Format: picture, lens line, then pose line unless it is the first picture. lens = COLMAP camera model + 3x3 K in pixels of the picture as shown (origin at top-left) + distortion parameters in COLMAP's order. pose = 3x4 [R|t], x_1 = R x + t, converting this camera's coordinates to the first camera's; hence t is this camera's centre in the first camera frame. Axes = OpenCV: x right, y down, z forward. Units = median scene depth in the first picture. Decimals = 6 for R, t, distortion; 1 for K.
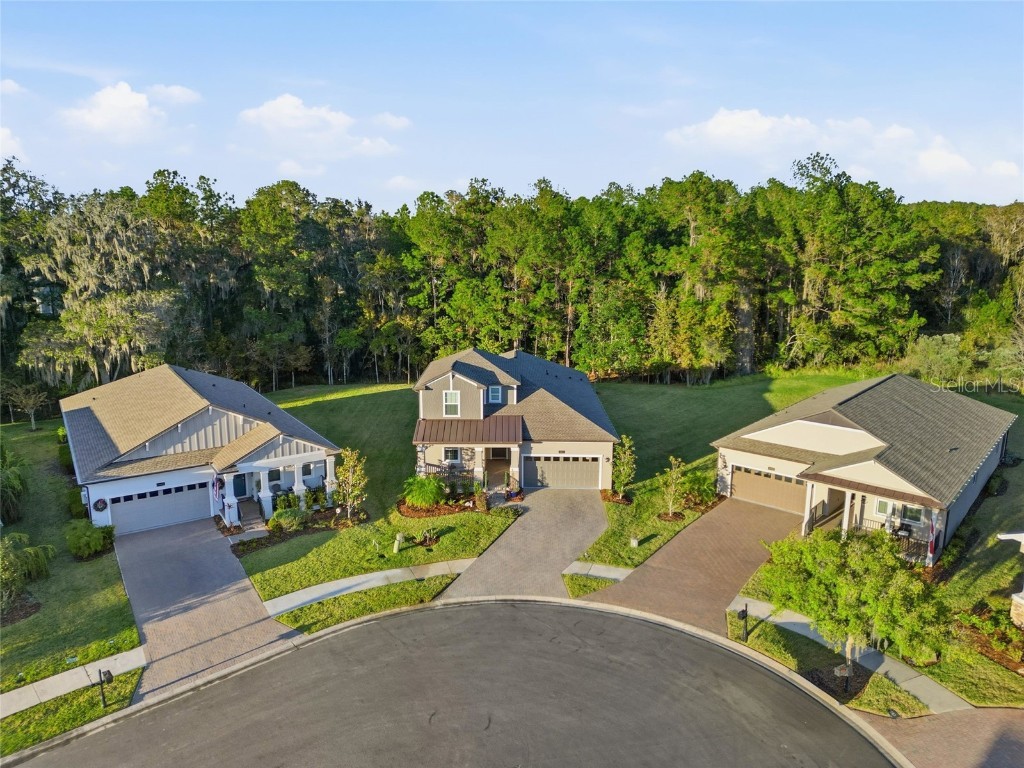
lens RADIAL K [[716.7, 0, 512.0], [0, 716.7, 384.0], [0, 0, 1]] dist [0.053618, -0.055126]
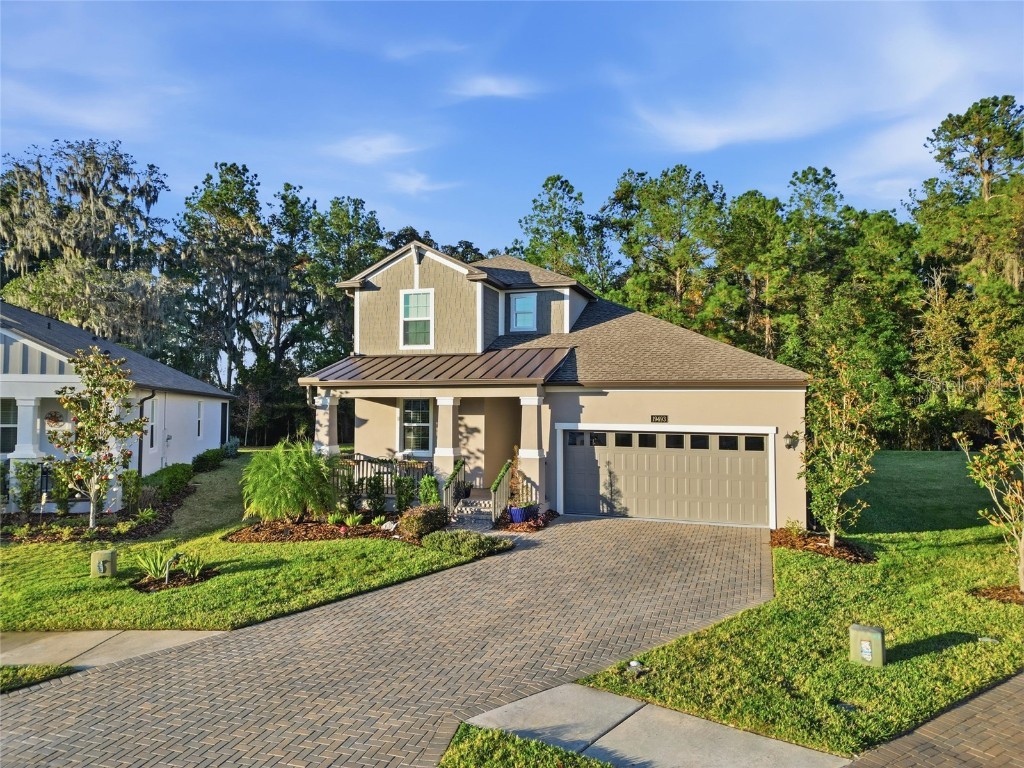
lens RADIAL K [[716.7, 0, 512.0], [0, 716.7, 384.0], [0, 0, 1]] dist [0.053618, -0.055126]
pose [[0.947410, -0.014022, -0.319715, 0.116691], [-0.063894, 0.970637, -0.231907, 0.169127], [0.313579, 0.240139, 0.918696, 0.618473]]
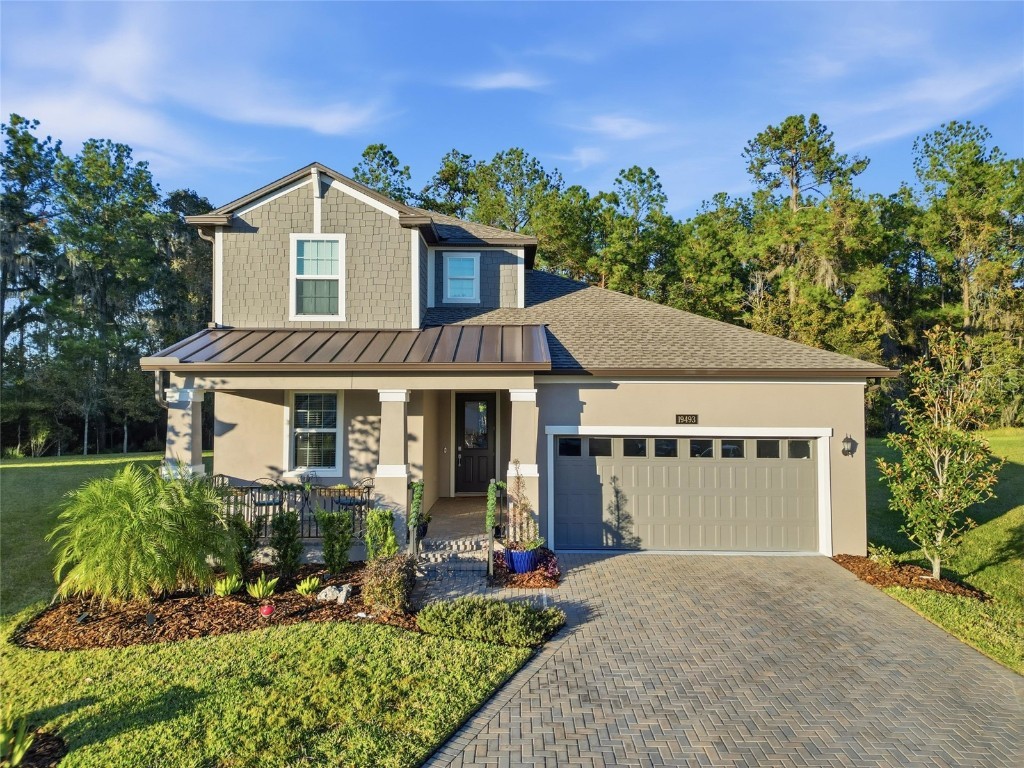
lens RADIAL K [[716.7, 0, 512.0], [0, 716.7, 384.0], [0, 0, 1]] dist [0.053618, -0.055126]
pose [[0.999951, -0.005787, 0.008002, -0.002694], [0.007552, 0.970239, -0.242031, 0.149785], [-0.006363, 0.242080, 0.970236, 0.712184]]
